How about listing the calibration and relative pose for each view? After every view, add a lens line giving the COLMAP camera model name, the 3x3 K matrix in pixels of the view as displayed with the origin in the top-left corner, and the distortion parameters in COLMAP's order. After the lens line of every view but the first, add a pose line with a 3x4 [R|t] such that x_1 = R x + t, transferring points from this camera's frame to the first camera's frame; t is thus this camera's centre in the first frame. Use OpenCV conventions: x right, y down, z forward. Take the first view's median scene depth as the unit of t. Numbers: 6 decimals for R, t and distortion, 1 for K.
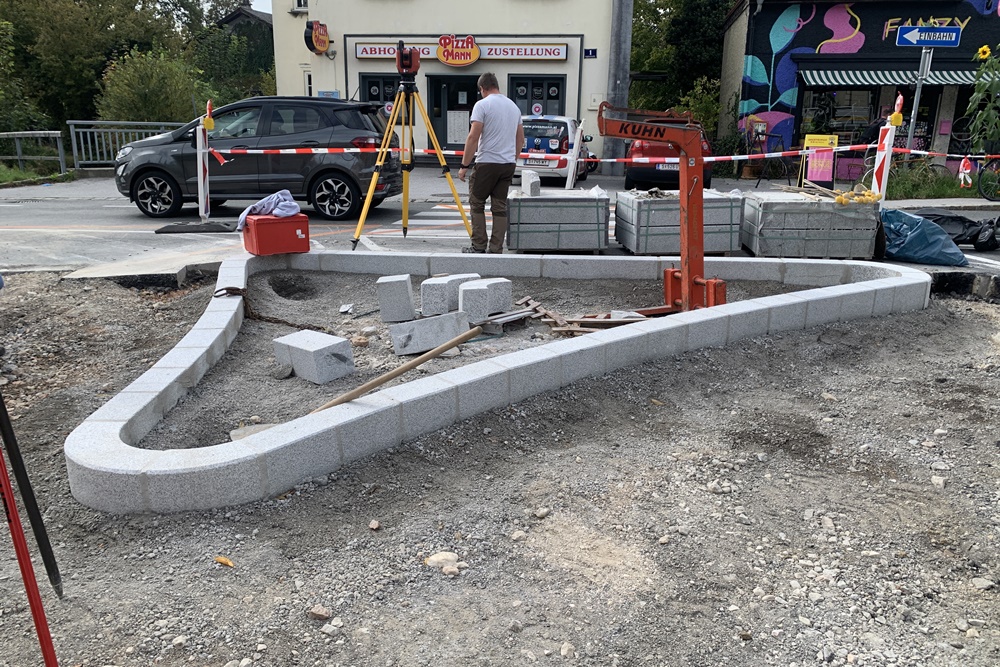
lens RADIAL K [[762.5, 0, 500.0], [0, 762.5, 333.5], [0, 0, 1]] dist [0.013360, 0.000536]
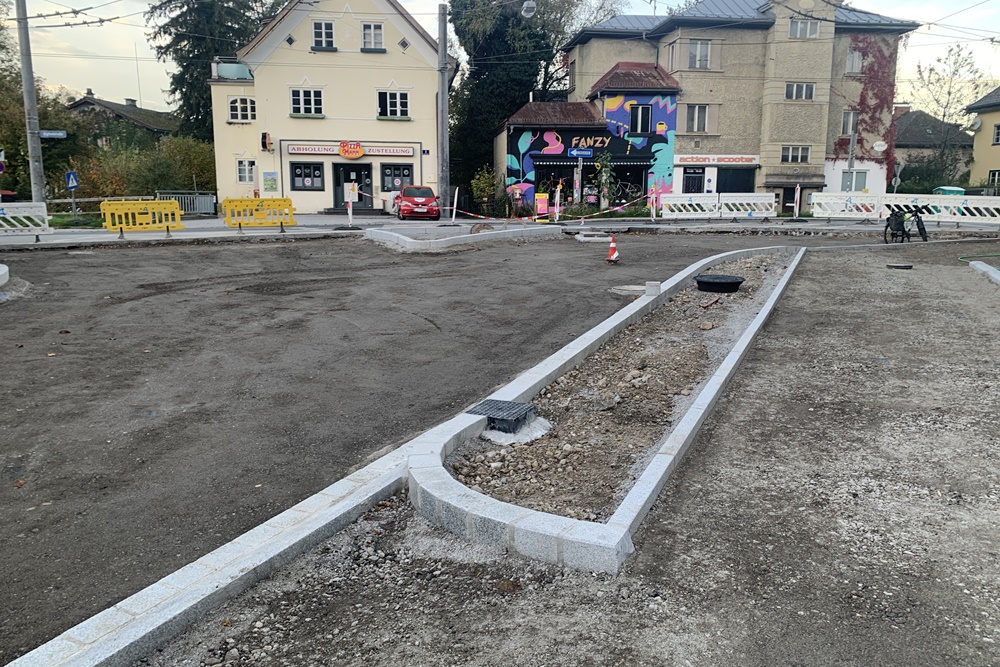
lens RADIAL K [[762.5, 0, 500.0], [0, 762.5, 333.5], [0, 0, 1]] dist [0.013360, 0.000536]
pose [[0.960226, -0.055971, 0.273558, -0.231515], [0.081990, 0.993035, -0.084616, 0.229933], [-0.266917, 0.103680, 0.958126, -0.740924]]
